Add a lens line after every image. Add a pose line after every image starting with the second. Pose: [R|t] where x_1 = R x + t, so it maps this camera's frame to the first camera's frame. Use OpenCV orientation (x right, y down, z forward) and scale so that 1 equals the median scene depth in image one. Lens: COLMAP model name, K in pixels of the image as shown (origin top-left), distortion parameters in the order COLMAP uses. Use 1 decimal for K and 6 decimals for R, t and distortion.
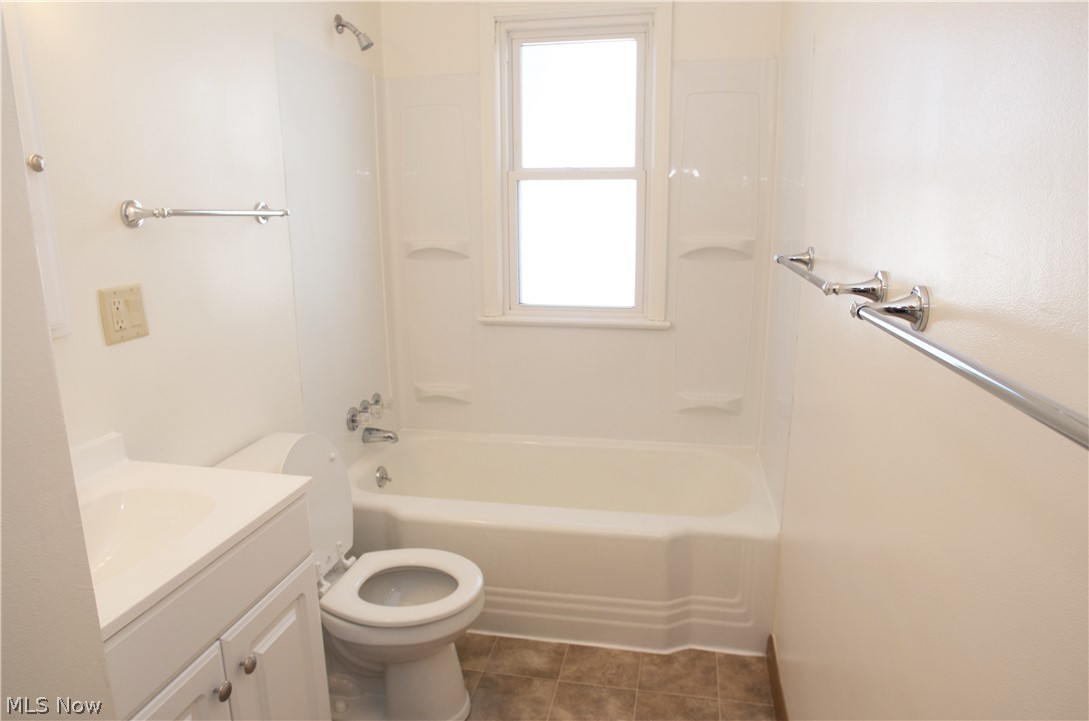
lens RADIAL K [[697.9, 0, 544.5], [0, 697.9, 360.5], [0, 0, 1]] dist [-0.065677, 0.002544]
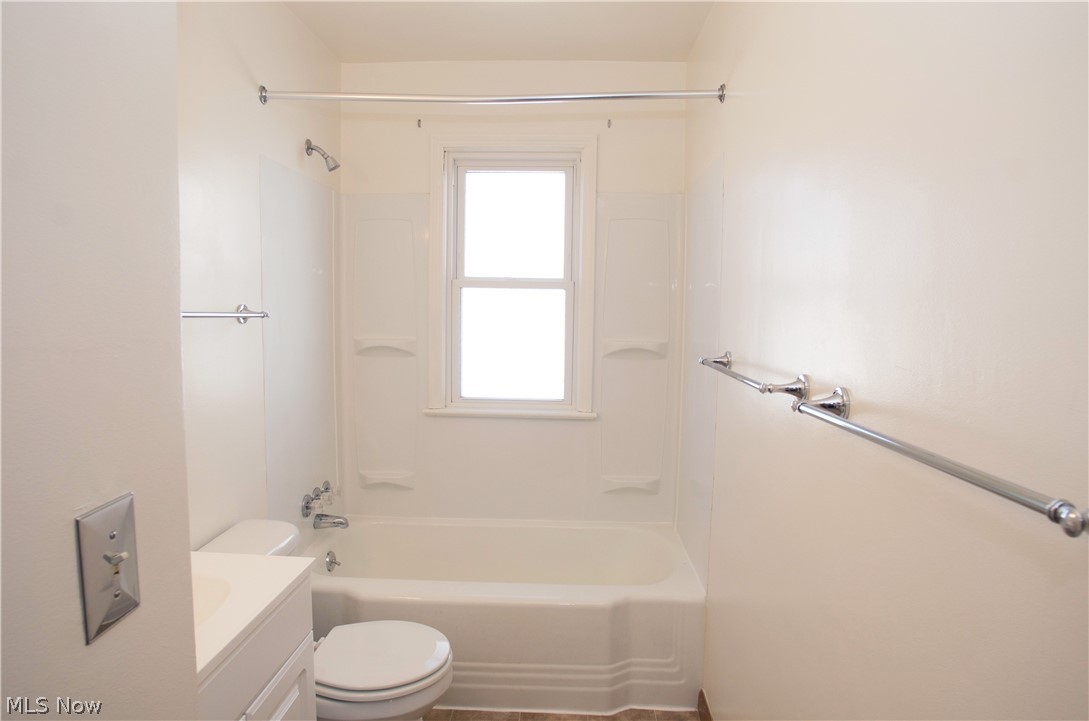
lens RADIAL K [[659.9, 0, 544.5], [0, 659.9, 360.5], [0, 0, 1]] dist [-0.080964, 0.043147]
pose [[0.987552, 0.007855, 0.157095, -0.091900], [0.012843, 0.991391, -0.130307, -0.001323], [-0.156766, 0.130702, 0.978949, -0.065113]]
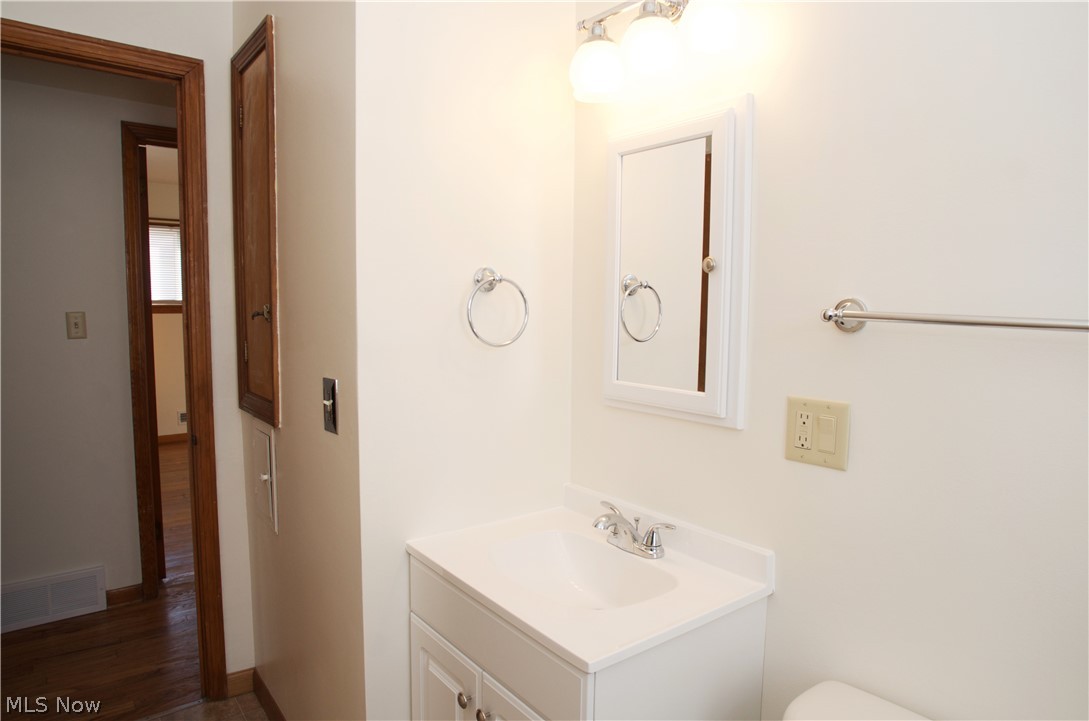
lens RADIAL K [[659.9, 0, 544.5], [0, 659.9, 360.5], [0, 0, 1]] dist [-0.080964, 0.043147]
pose [[-0.654933, 0.062406, -0.753106, 0.121400], [-0.167804, 0.959694, 0.225455, -0.178548], [0.736821, 0.274032, -0.618063, 0.792733]]
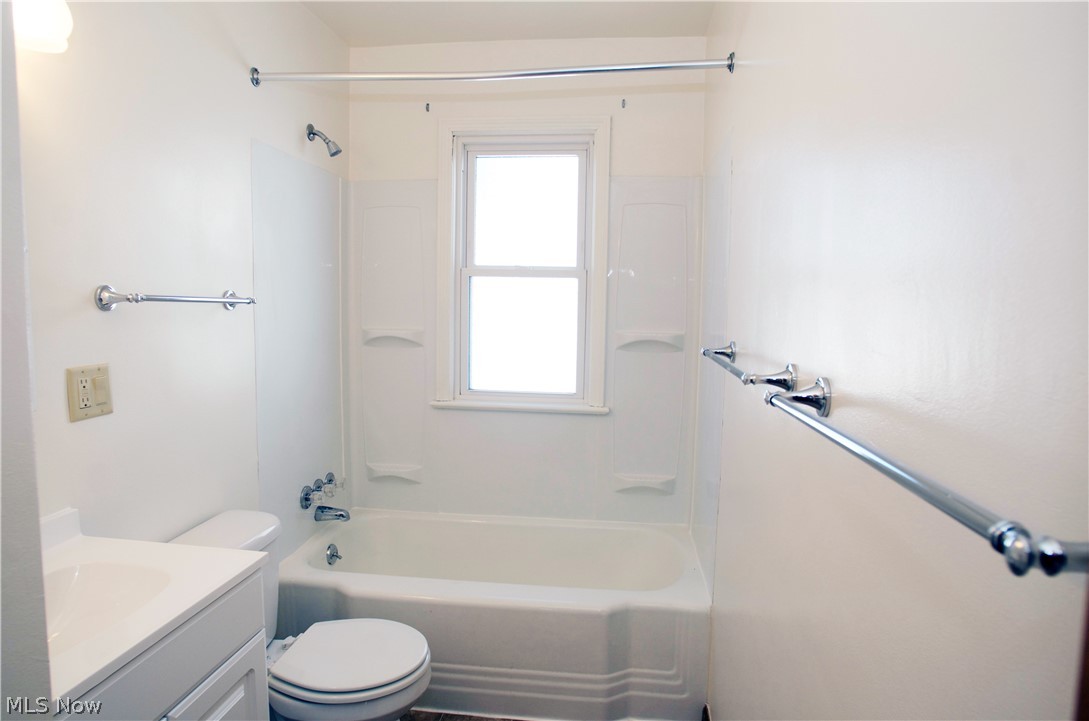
lens RADIAL K [[659.9, 0, 544.5], [0, 659.9, 360.5], [0, 0, 1]] dist [-0.080964, 0.043147]
pose [[0.996726, 0.016488, 0.079149, -0.001942], [-0.006458, 0.992092, -0.125343, 0.001199], [-0.080589, 0.124422, 0.988951, -0.020275]]
